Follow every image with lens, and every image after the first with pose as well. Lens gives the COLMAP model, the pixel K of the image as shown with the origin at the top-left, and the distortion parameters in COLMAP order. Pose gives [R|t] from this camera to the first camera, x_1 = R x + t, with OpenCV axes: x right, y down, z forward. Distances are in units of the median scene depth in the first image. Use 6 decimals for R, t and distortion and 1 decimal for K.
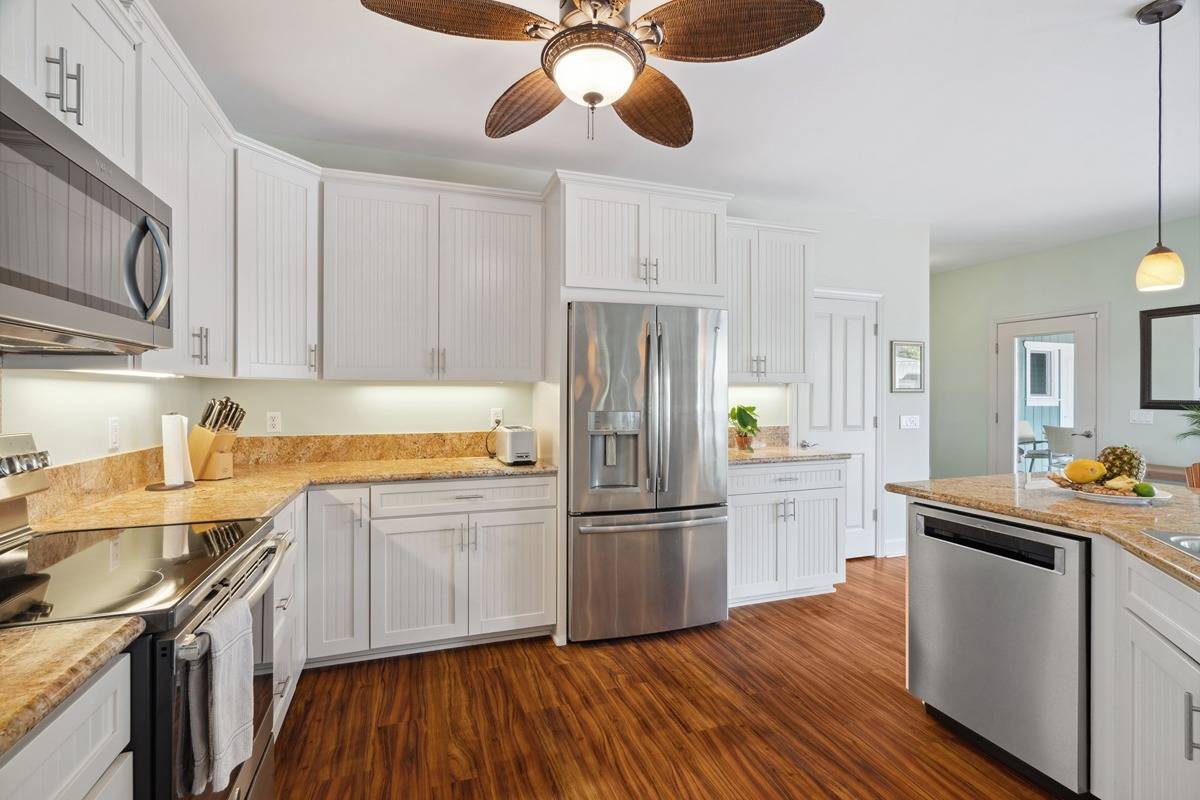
lens RADIAL K [[543.5, 0, 600.0], [0, 543.5, 400.0], [0, 0, 1]] dist [-0.025812, -0.000046]
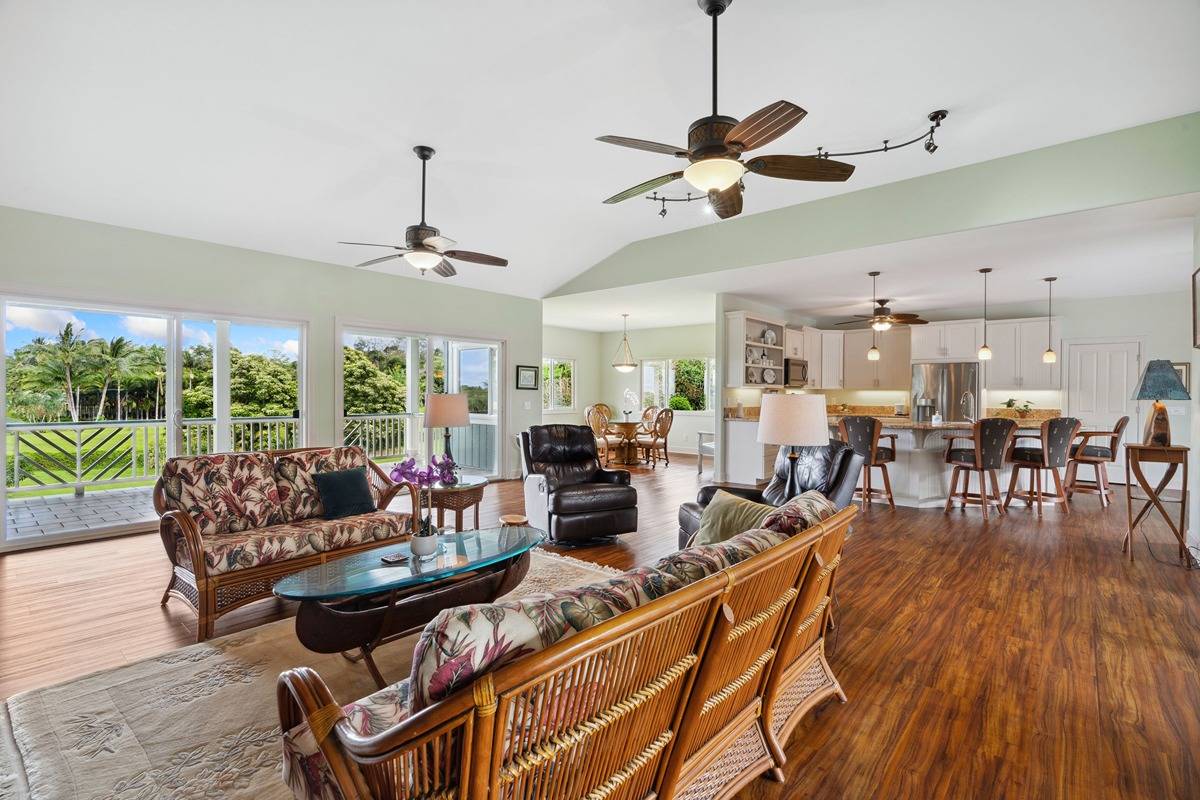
lens RADIAL K [[546.3, 0, 605.2], [0, 546.3, 407.6], [0, 0, 1]] dist [-0.002211, -0.000474]
pose [[0.506325, 0.026328, -0.861941, 1.826209], [-0.015447, 0.999650, 0.021461, 0.032986], [0.862204, 0.002449, 0.506555, -2.222817]]
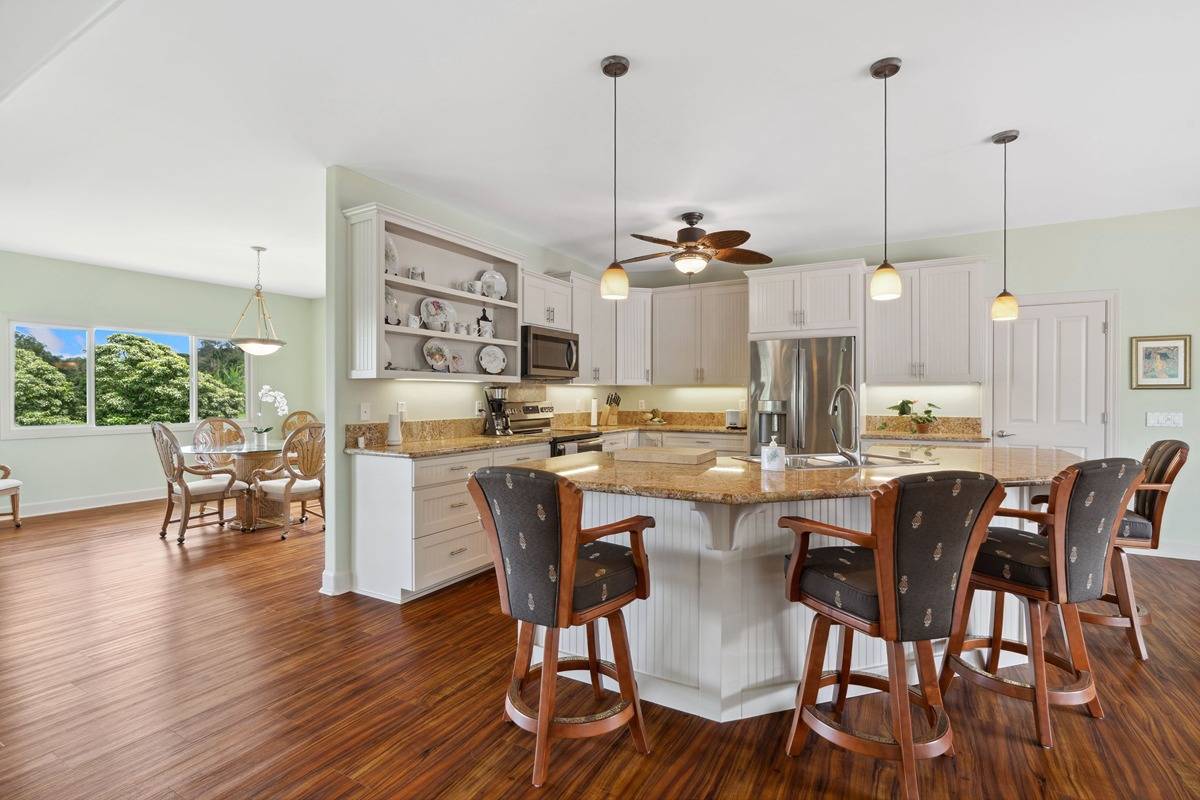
lens RADIAL K [[556.9, 0, 604.6], [0, 556.9, 407.0], [0, 0, 1]] dist [-0.003037, -0.000494]
pose [[0.666522, 0.017072, -0.745290, 1.036832], [-0.008585, 0.999847, 0.015226, 0.018196], [0.745436, -0.003751, 0.666567, -0.648974]]
